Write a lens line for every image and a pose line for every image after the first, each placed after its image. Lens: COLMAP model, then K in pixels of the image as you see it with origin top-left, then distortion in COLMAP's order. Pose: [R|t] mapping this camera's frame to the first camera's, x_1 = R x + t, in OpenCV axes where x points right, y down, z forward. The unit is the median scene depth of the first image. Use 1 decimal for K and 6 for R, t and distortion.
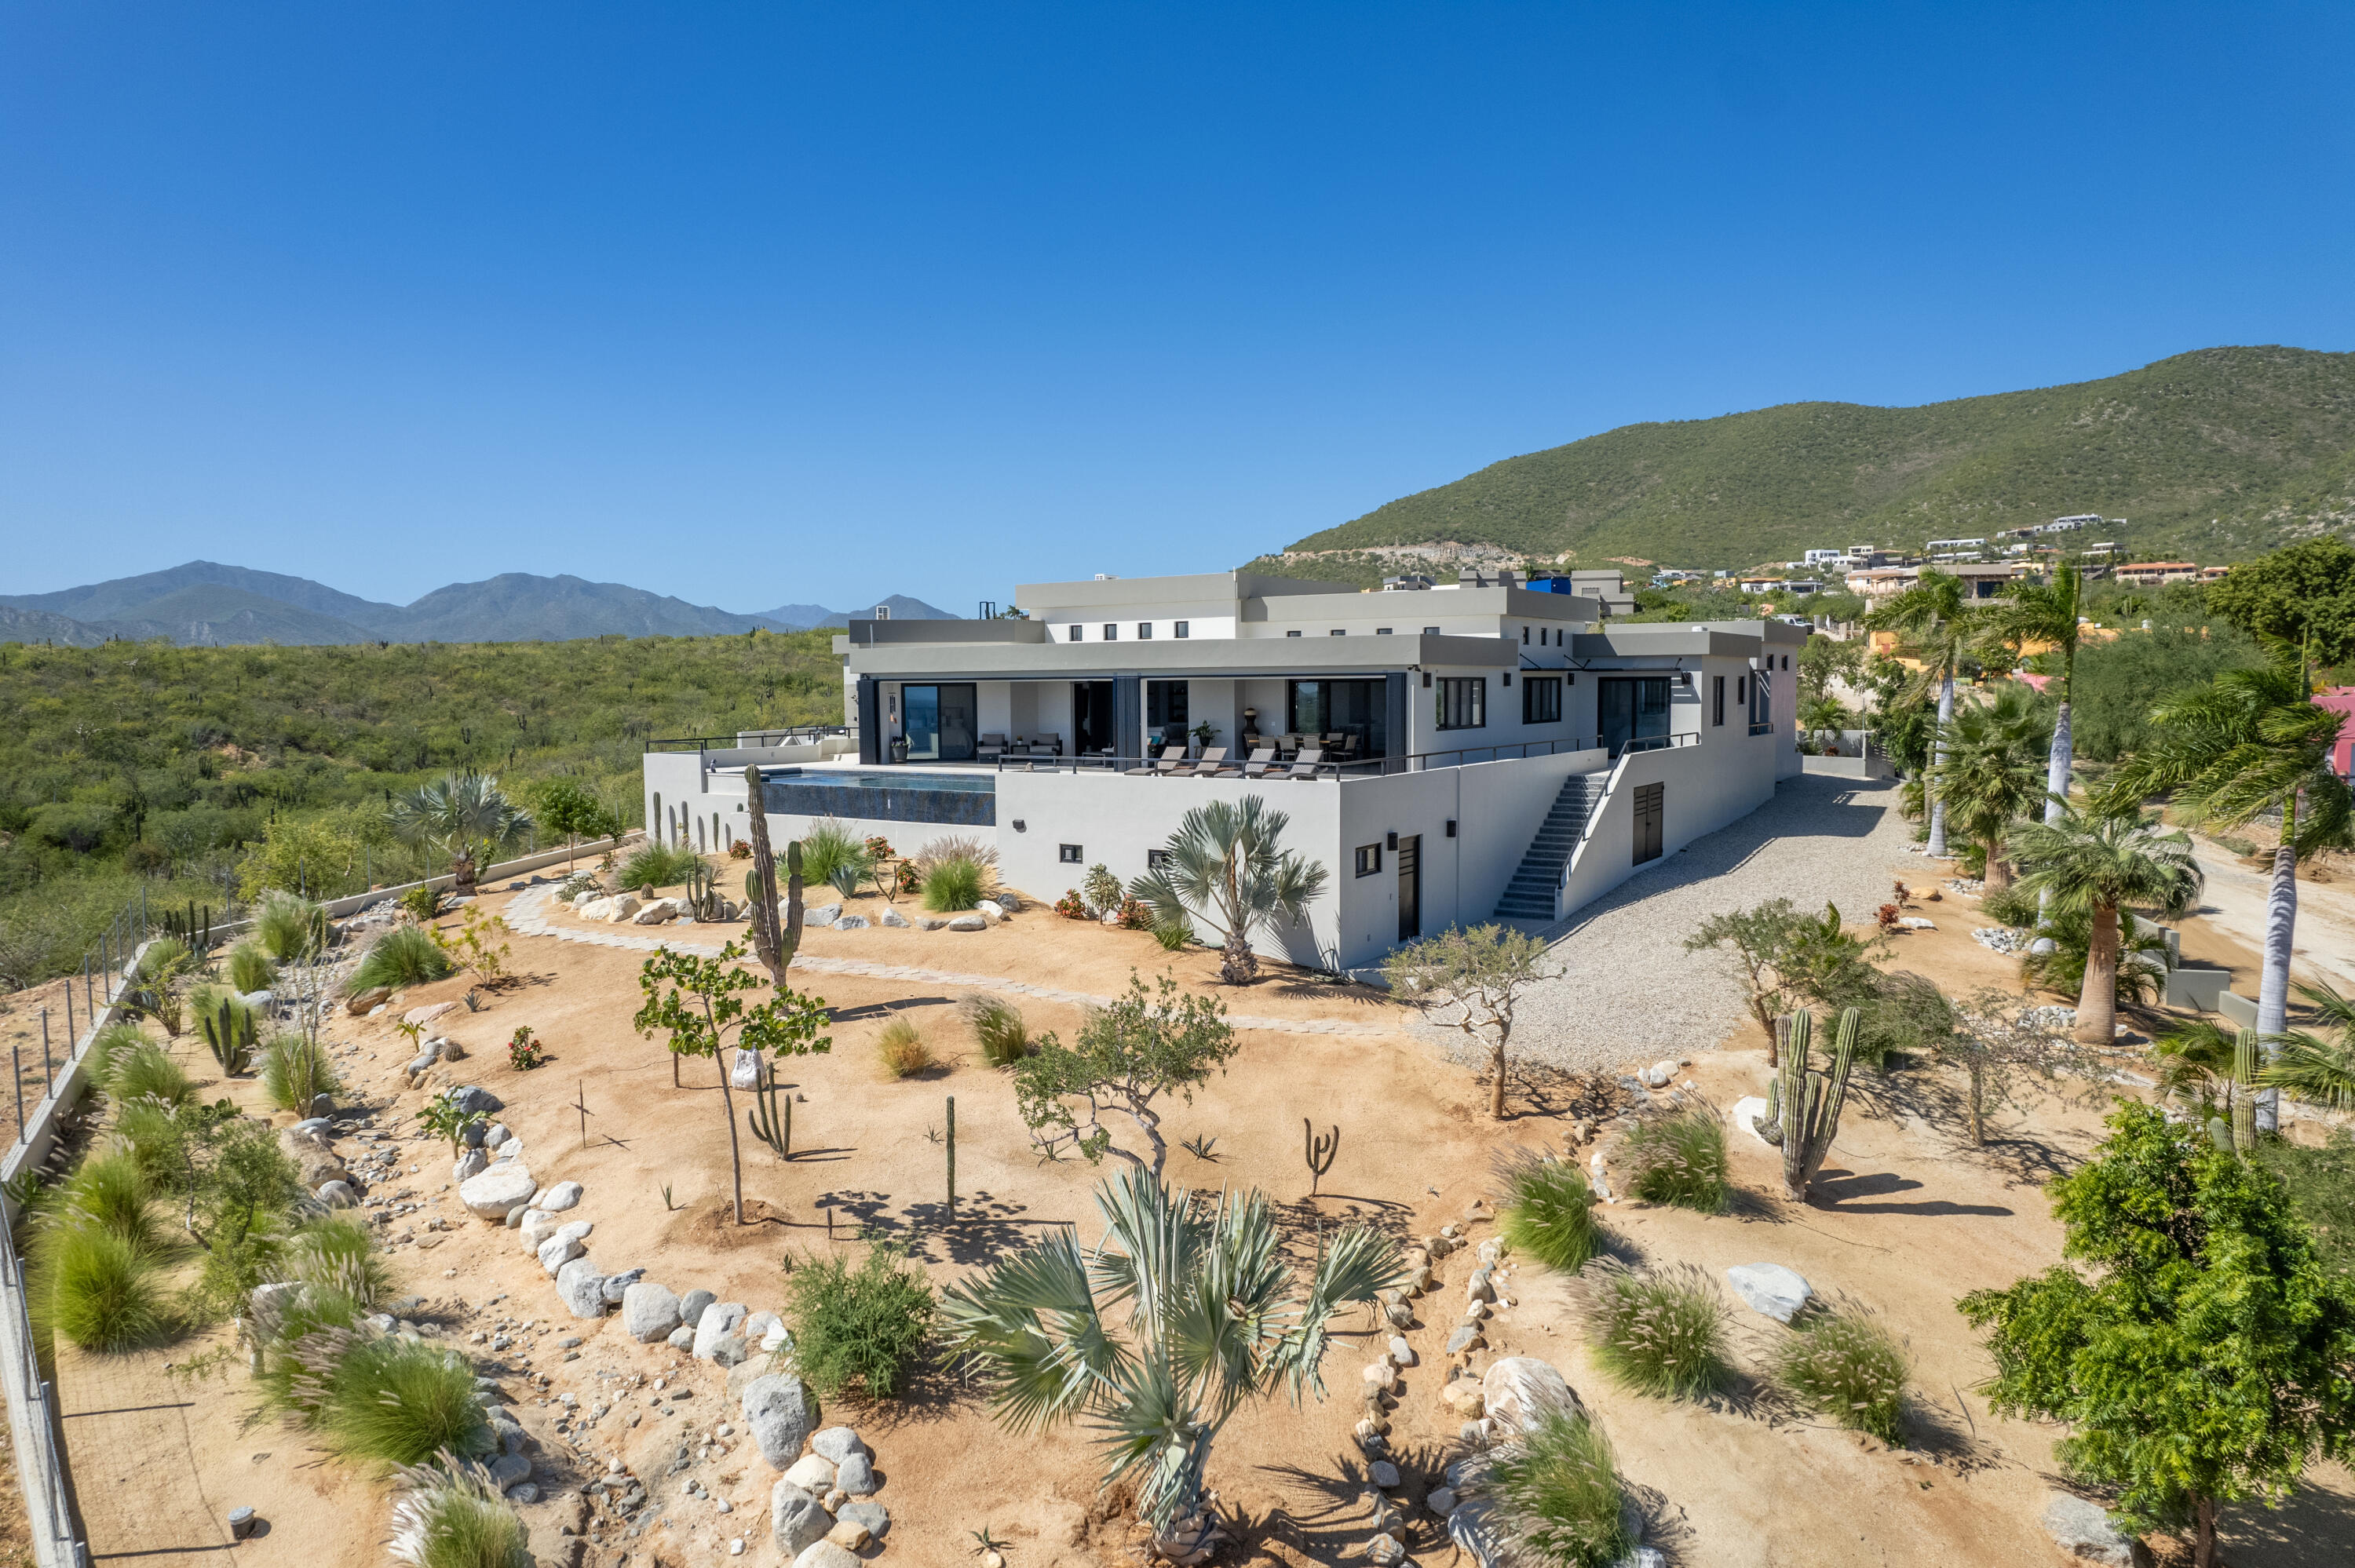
lens RADIAL K [[1502.5, 0, 1164.1], [0, 1502.5, 823.1], [0, 0, 1]] dist [-0.077276, 0.064947]
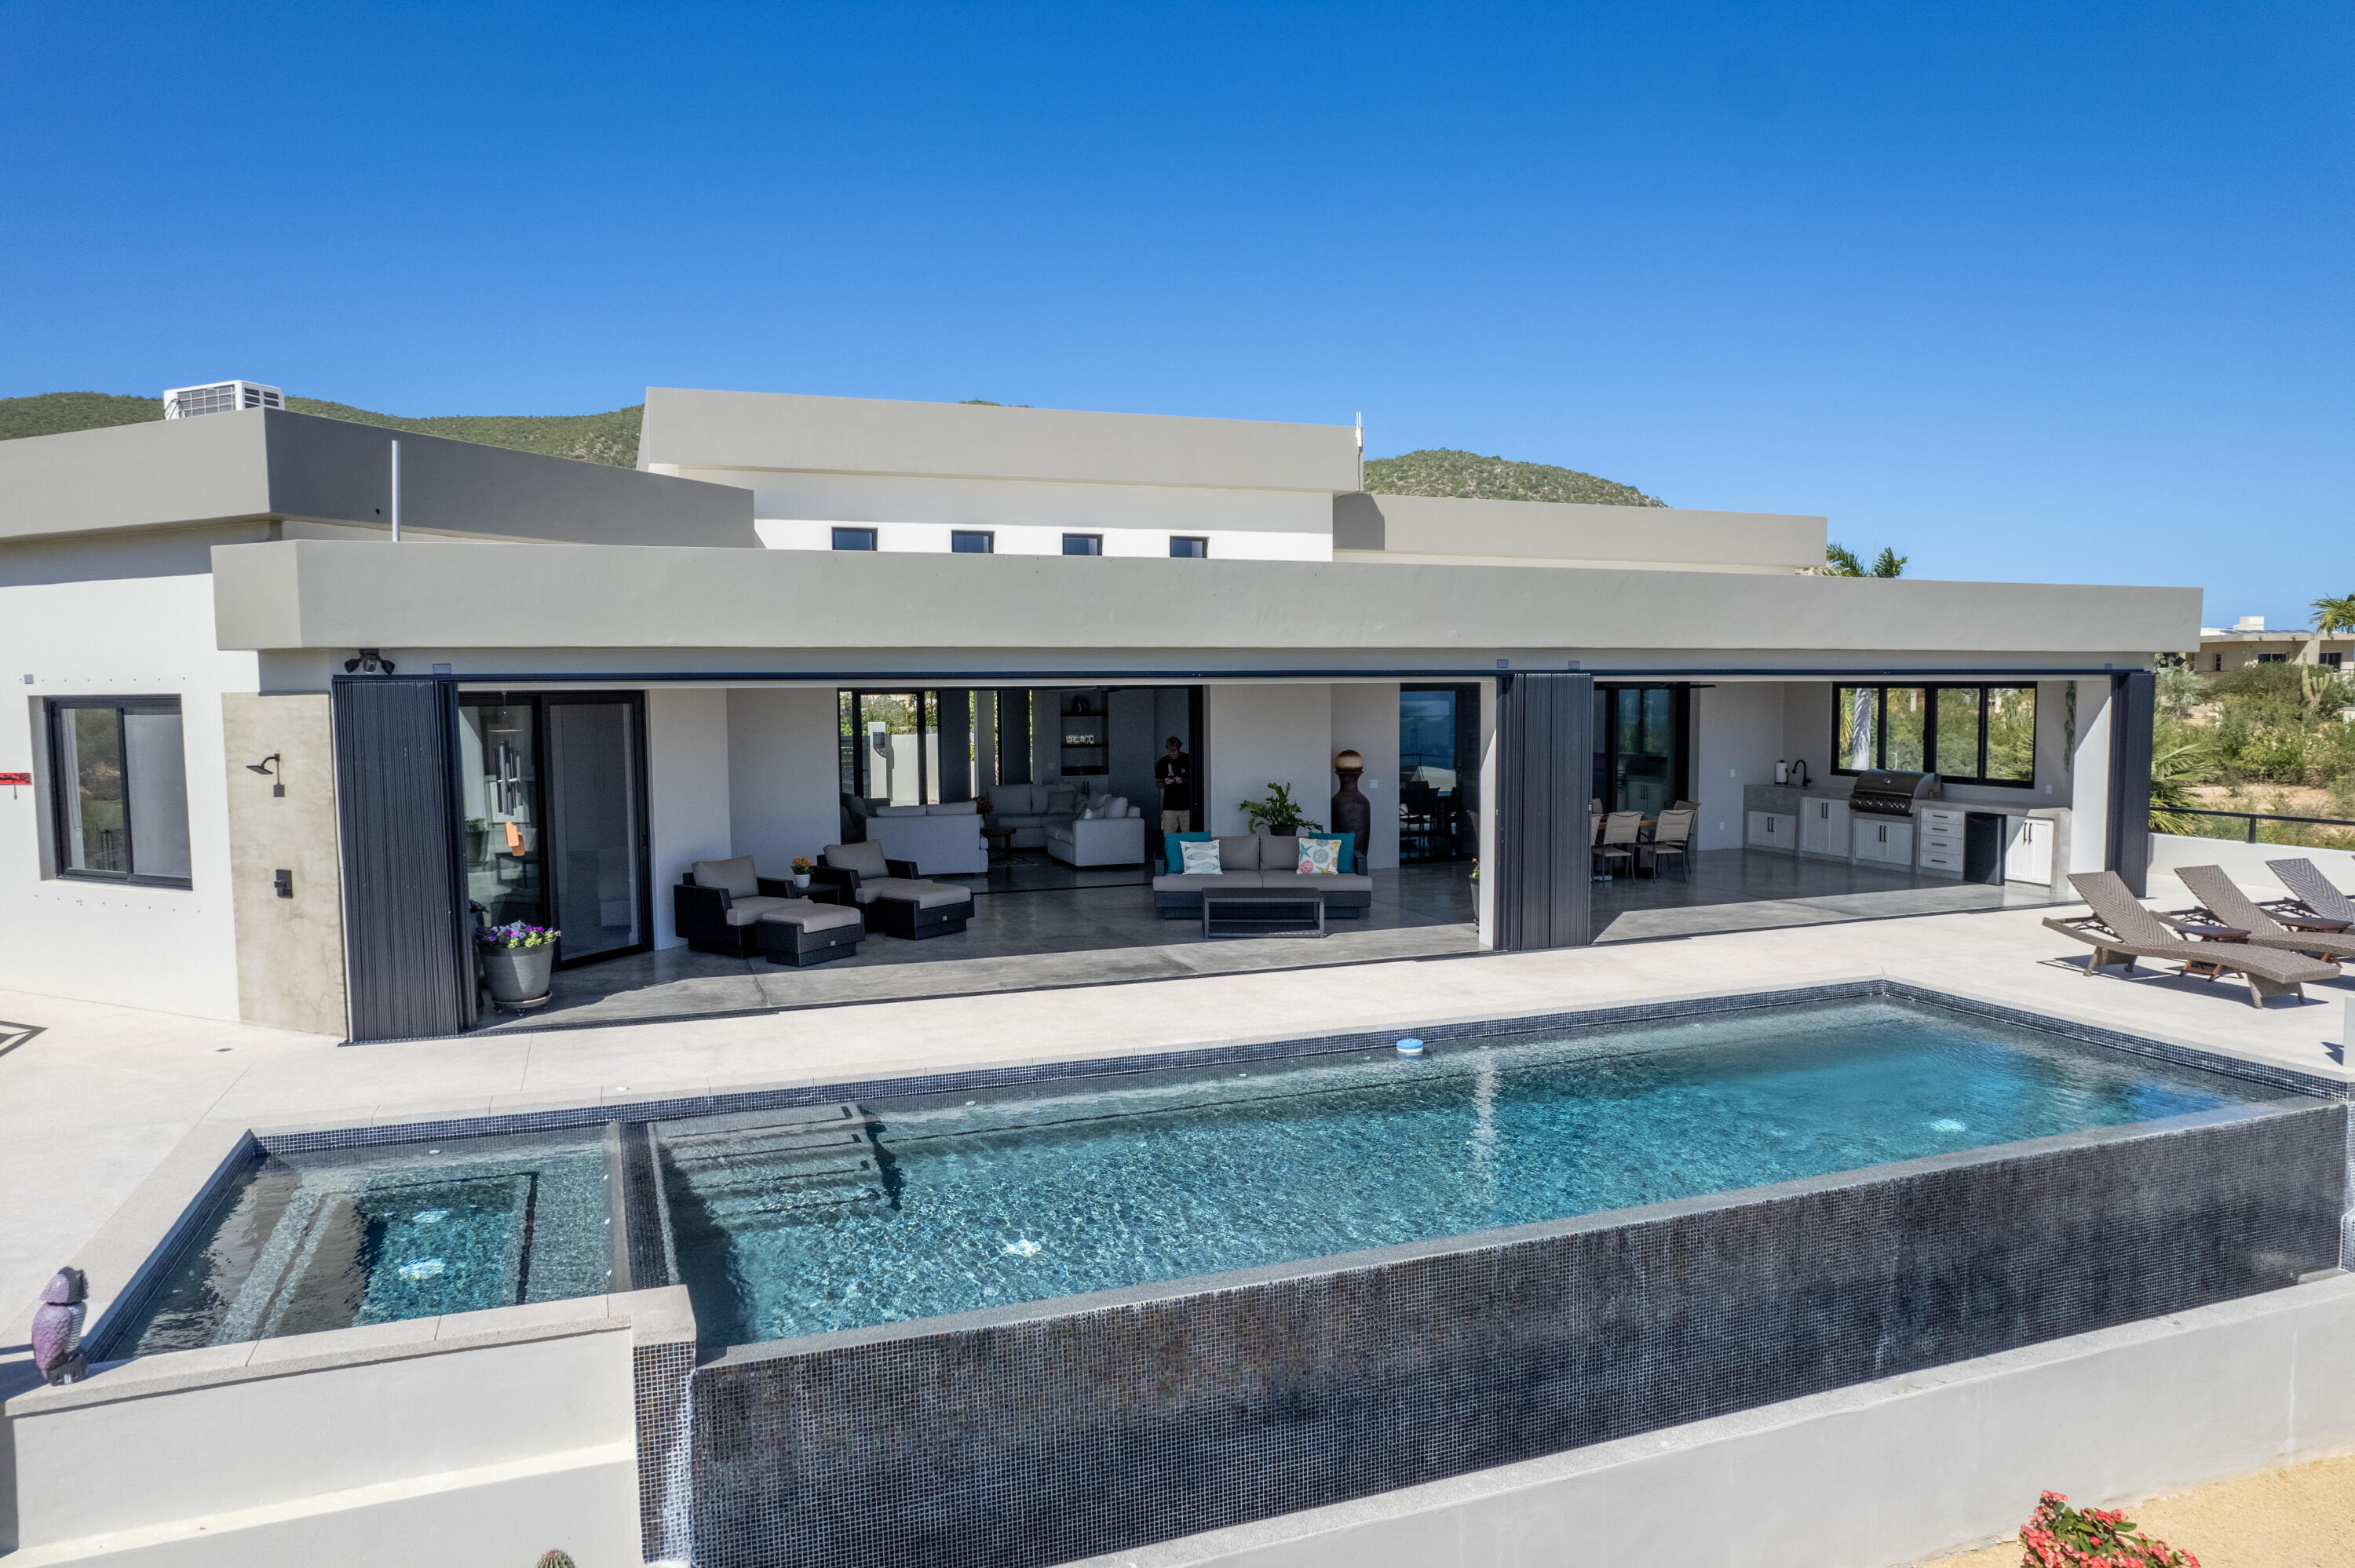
lens RADIAL K [[1502.5, 0, 1164.1], [0, 1502.5, 823.1], [0, 0, 1]] dist [-0.077276, 0.064947]
pose [[0.587585, -0.067794, 0.806317, -0.304233], [0.075881, 0.996709, 0.028505, -0.066989], [-0.805596, 0.044435, 0.590796, 0.736910]]
